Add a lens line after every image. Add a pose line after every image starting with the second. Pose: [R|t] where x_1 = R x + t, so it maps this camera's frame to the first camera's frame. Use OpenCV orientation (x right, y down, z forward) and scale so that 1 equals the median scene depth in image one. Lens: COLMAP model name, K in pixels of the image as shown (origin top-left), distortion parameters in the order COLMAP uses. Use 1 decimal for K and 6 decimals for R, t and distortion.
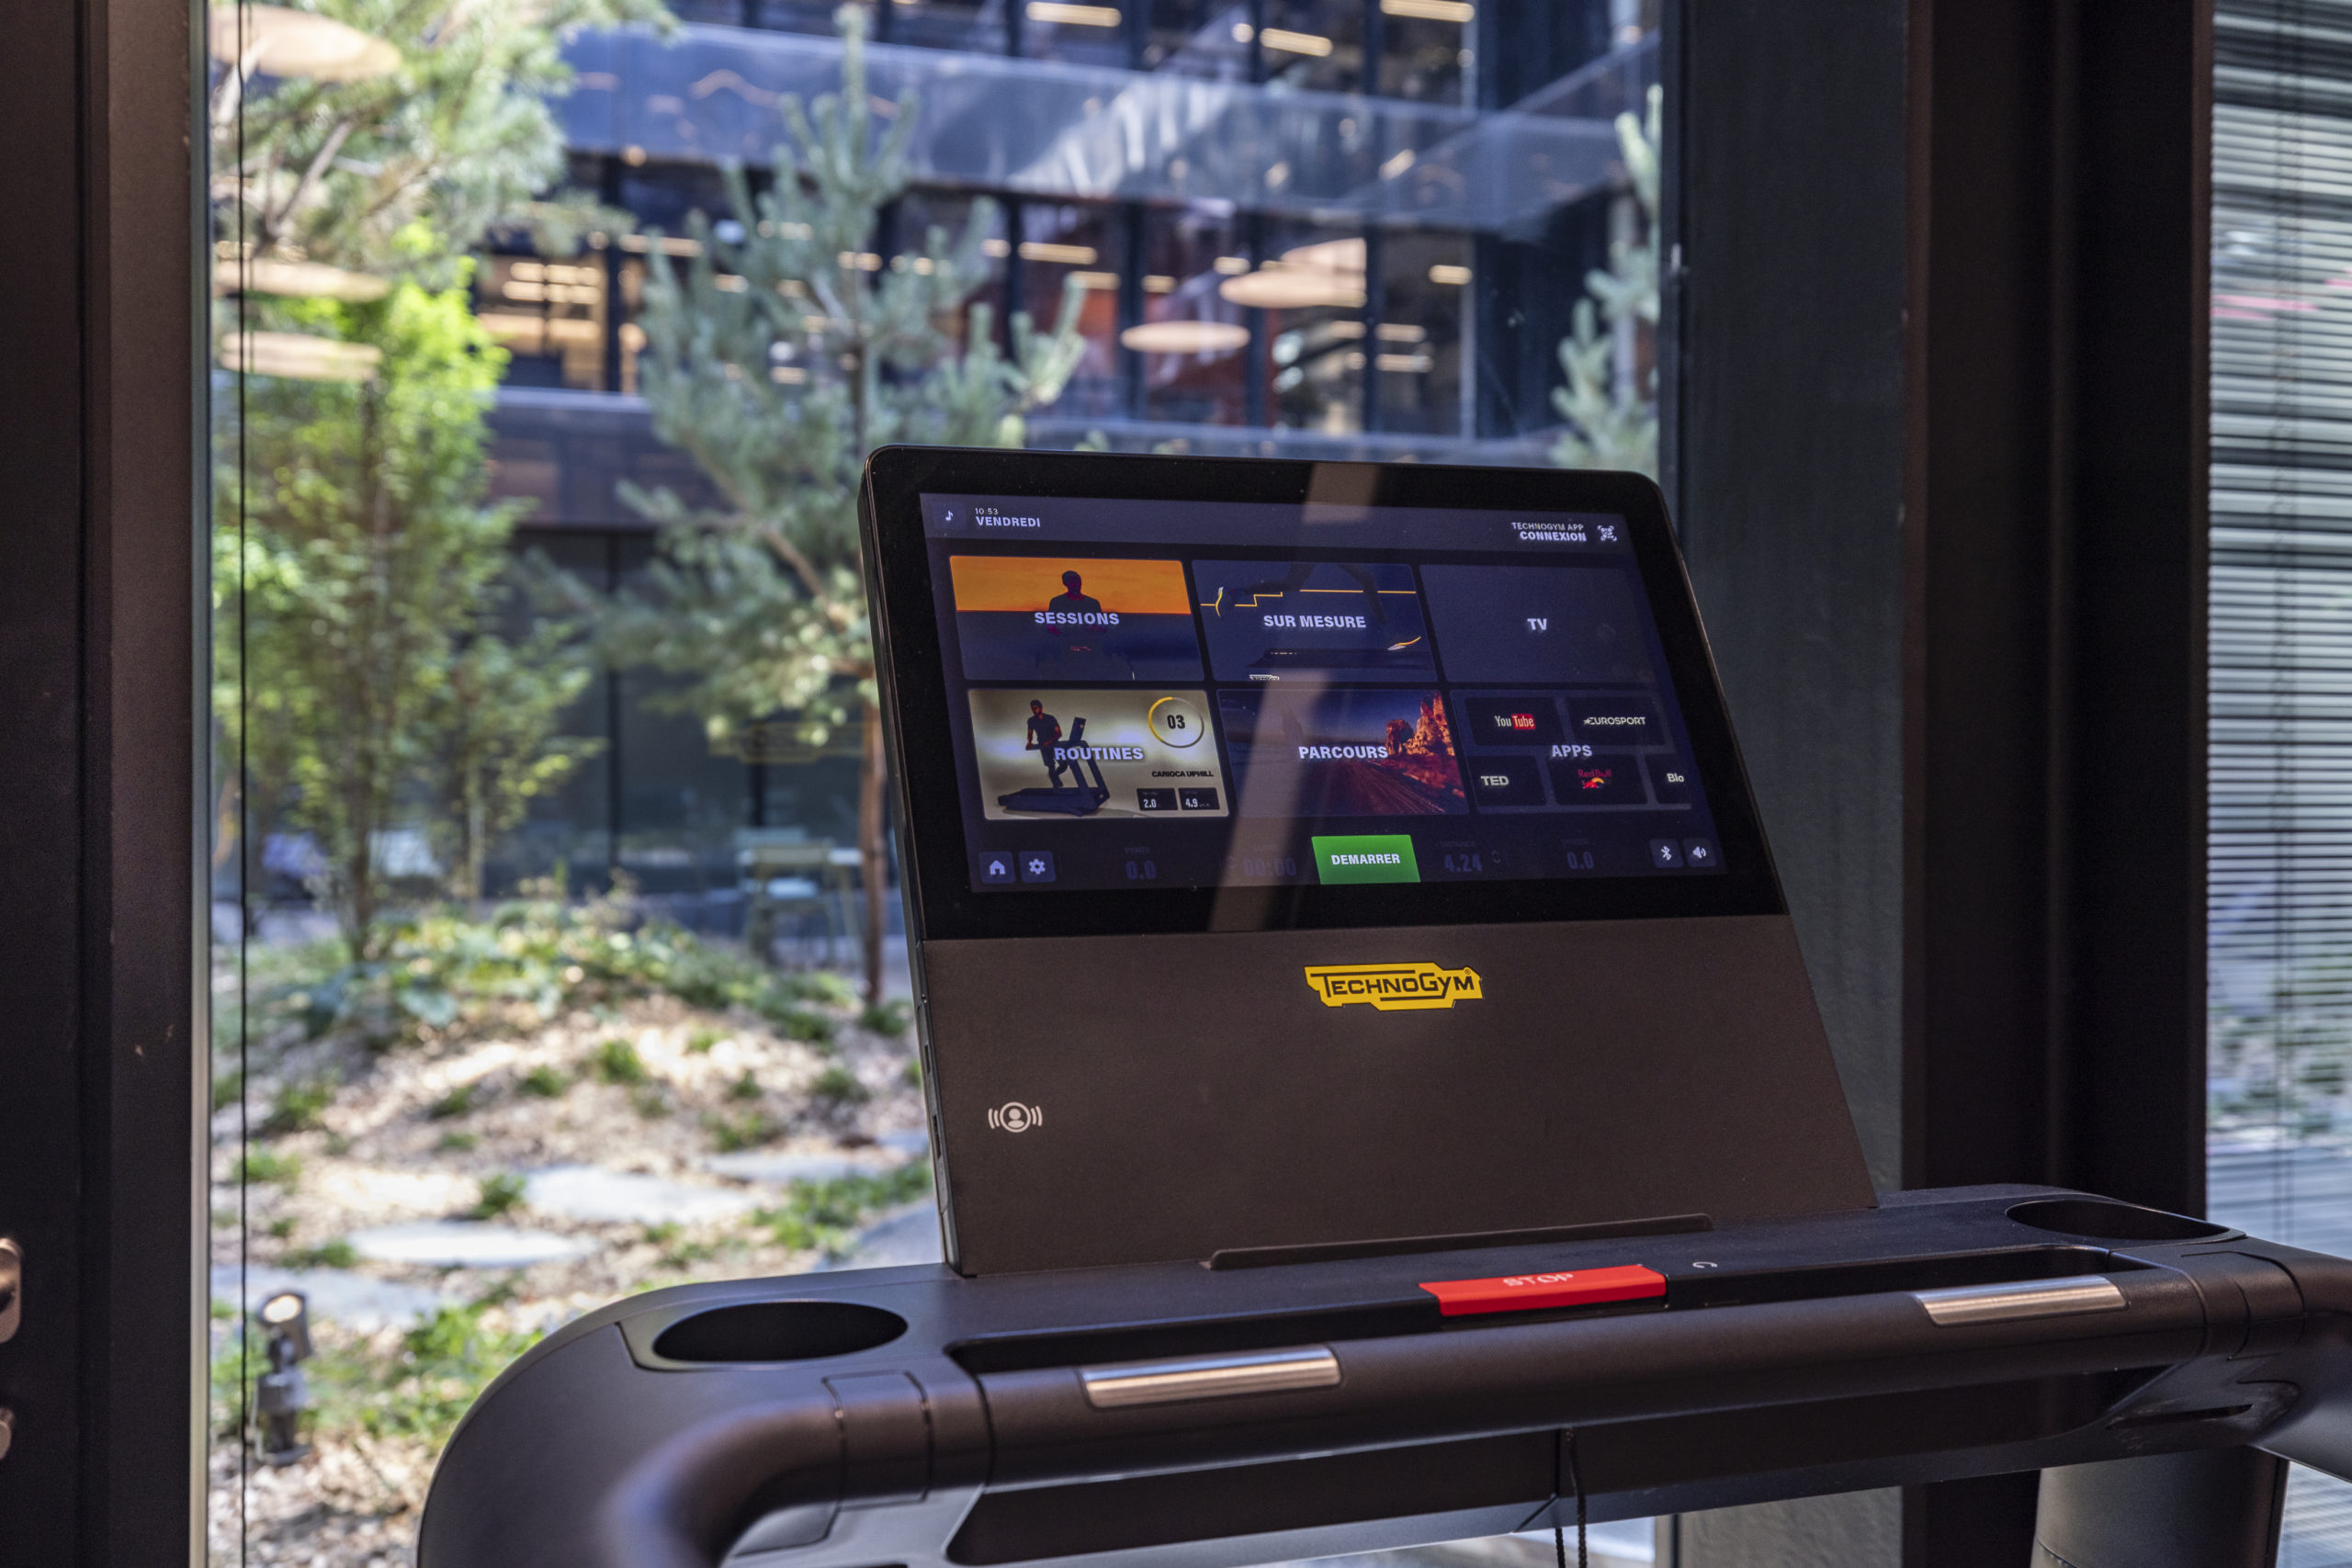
lens RADIAL K [[2234.9, 0, 1176.0], [0, 2234.9, 784.0], [0, 0, 1]] dist [0.008533, 0.011985]
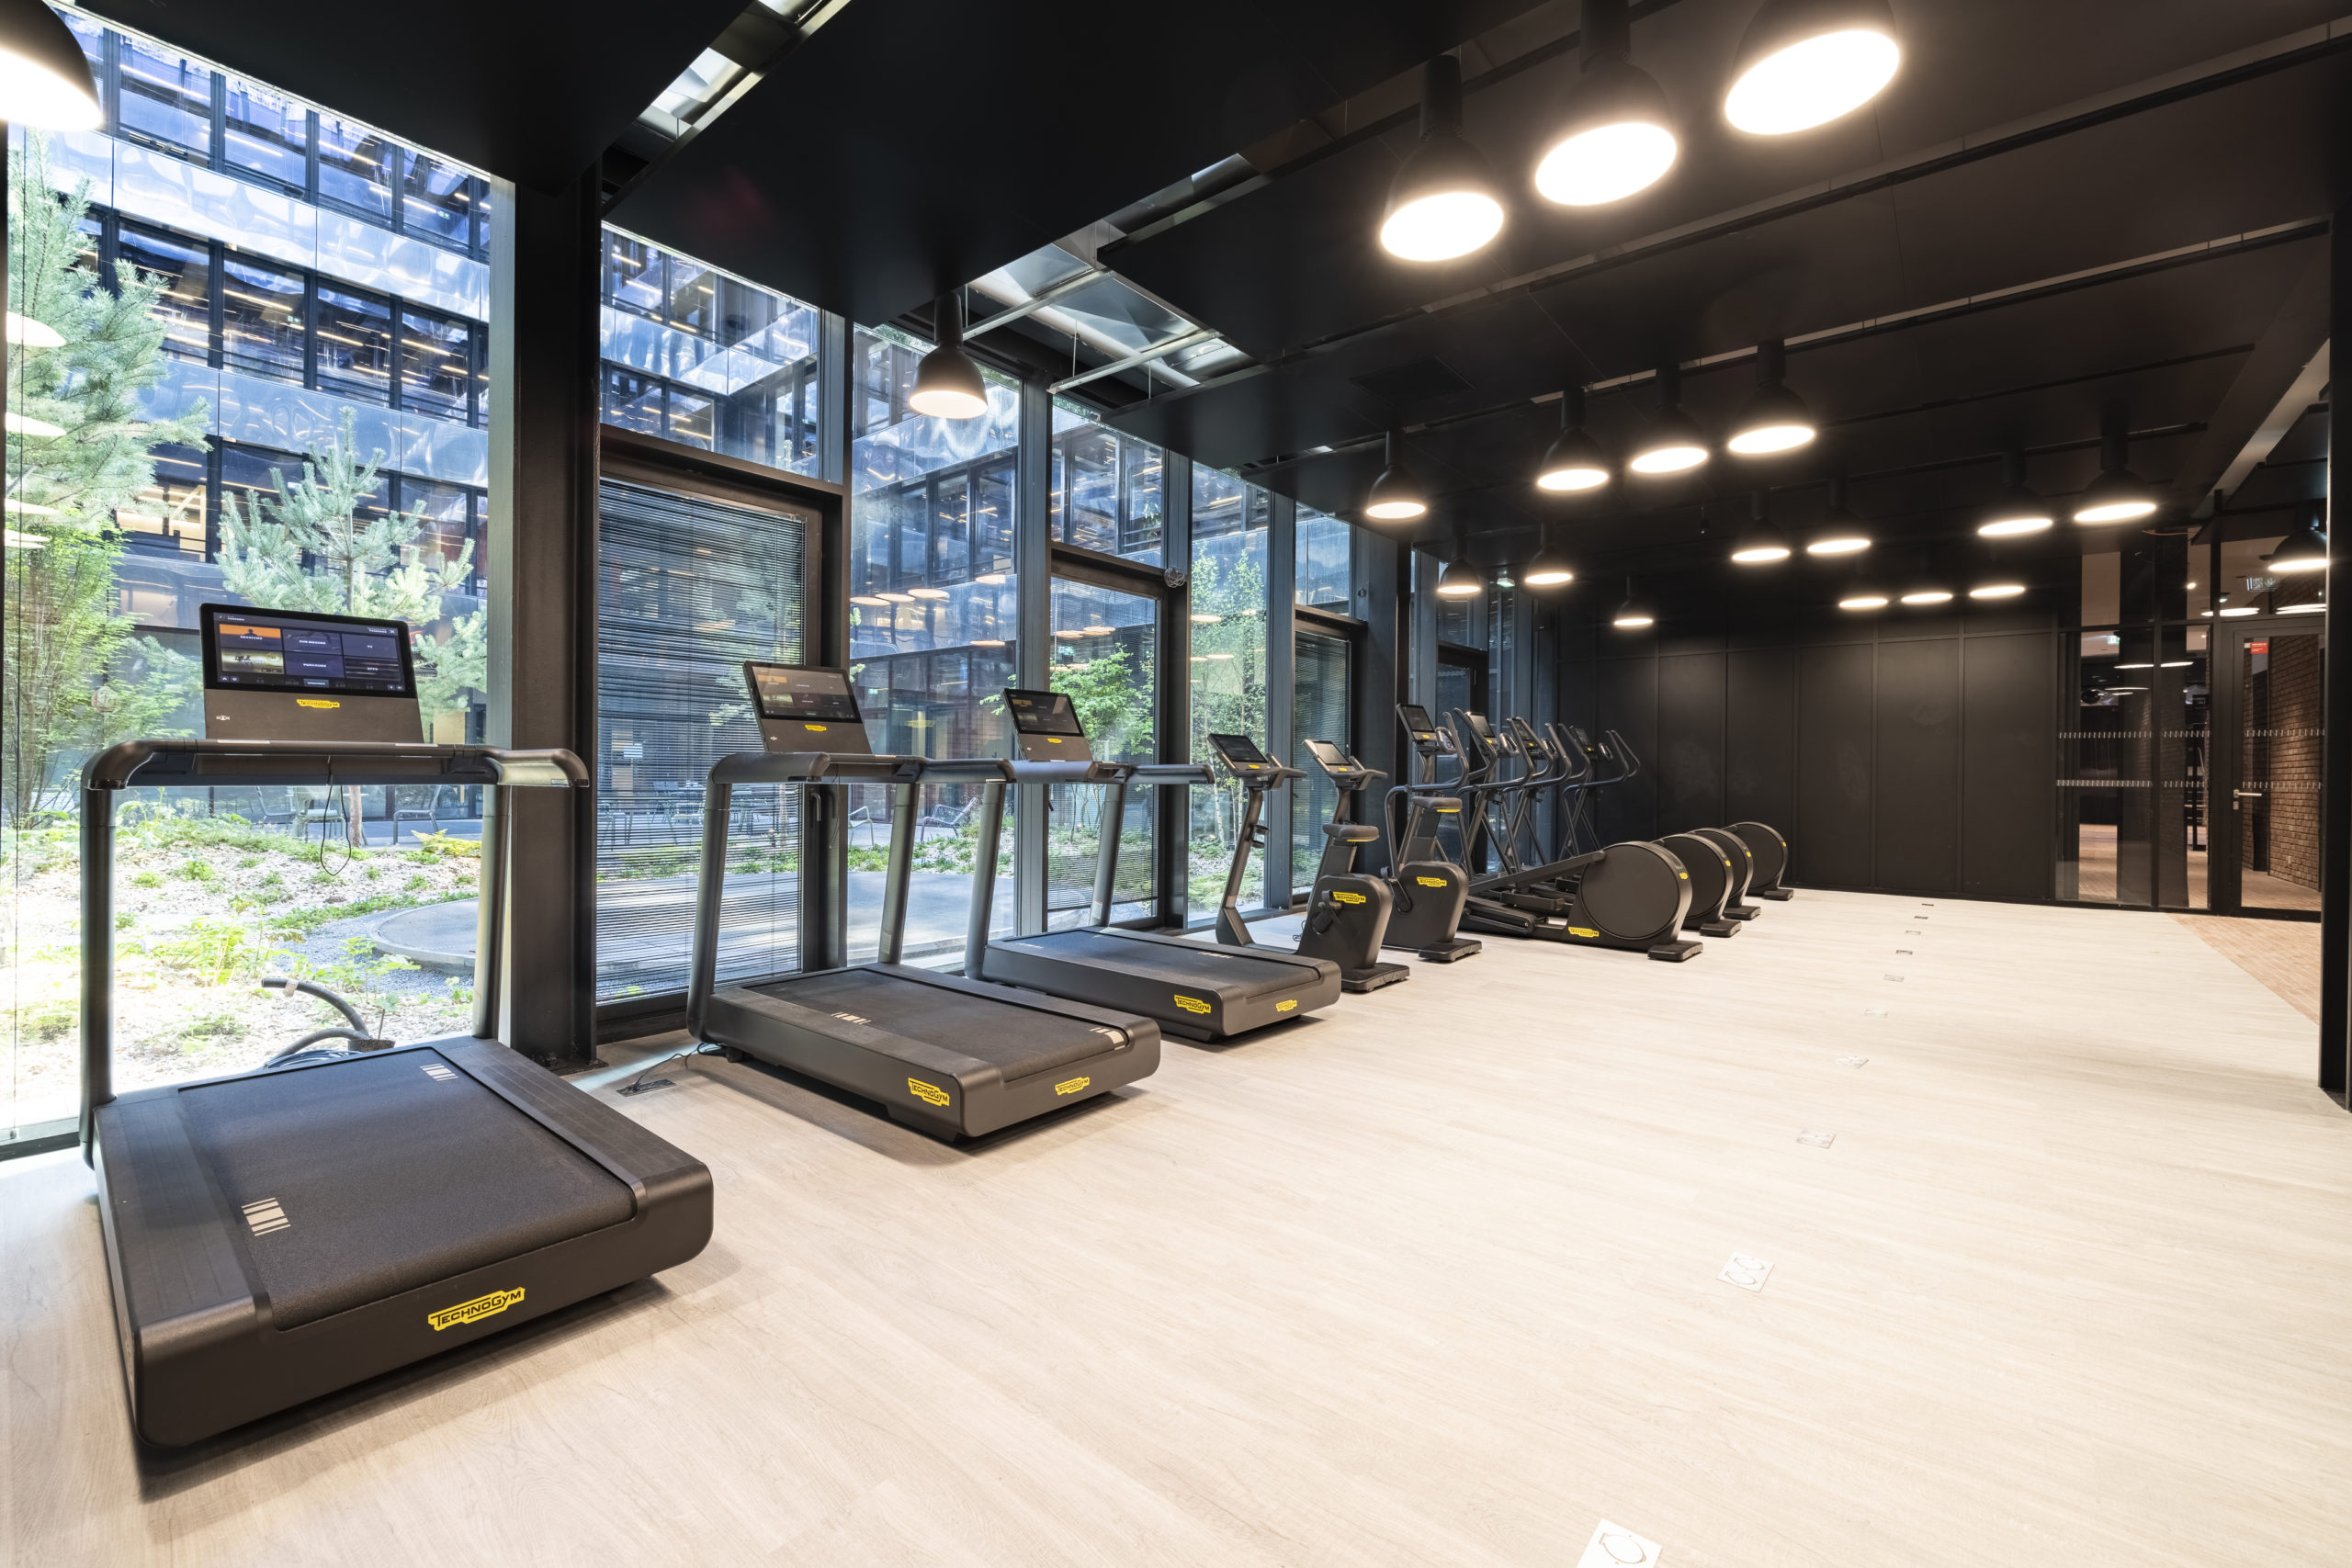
lens RADIAL K [[985.0, 0, 1166.0], [0, 985.0, 777.0], [0, 0, 1]] dist [0.002103, -0.000065]
pose [[0.870844, 0.004423, 0.491539, 0.099348], [-0.000029, 0.999960, -0.008947, 0.039874], [-0.491559, 0.007777, 0.870810, -0.303608]]
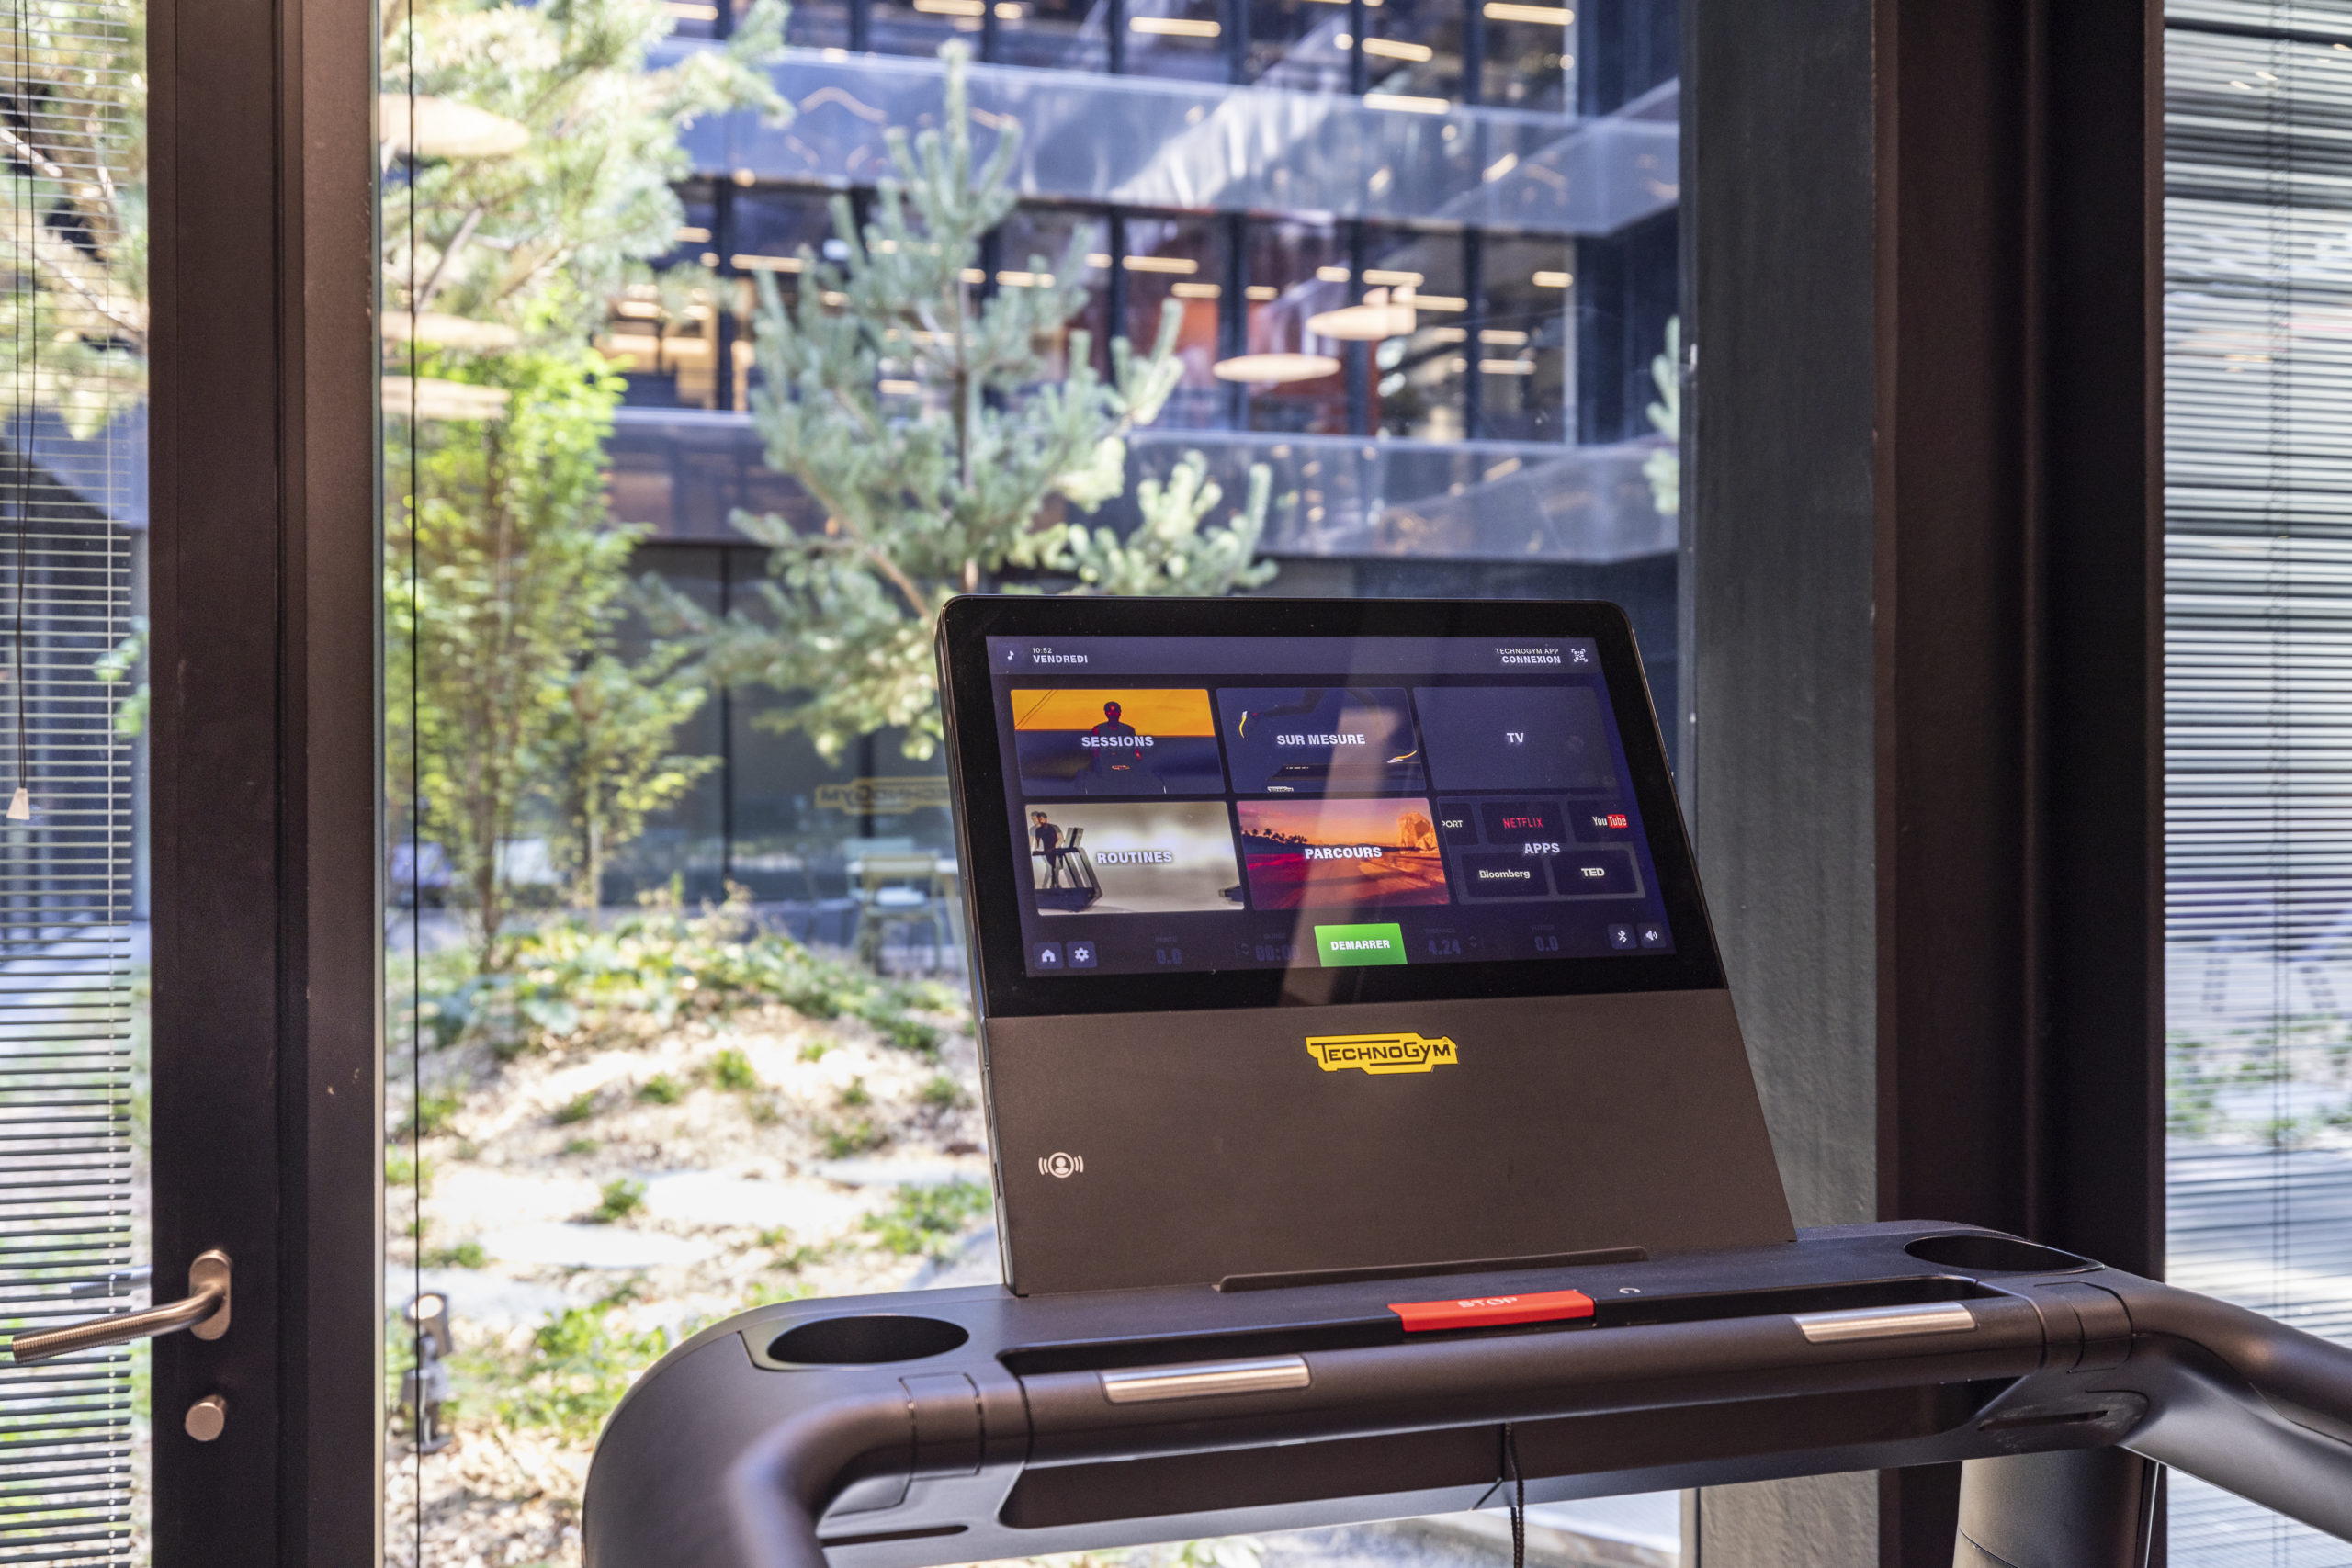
lens RADIAL K [[2243.3, 0, 1176.0], [0, 2243.3, 784.0], [0, 0, 1]] dist [0.003881, 0.008708]
pose [[0.998817, -0.003417, -0.048513, 0.006104], [0.003414, 0.999994, -0.000145, -0.007001], [0.048513, -0.000021, 0.998823, -0.026217]]
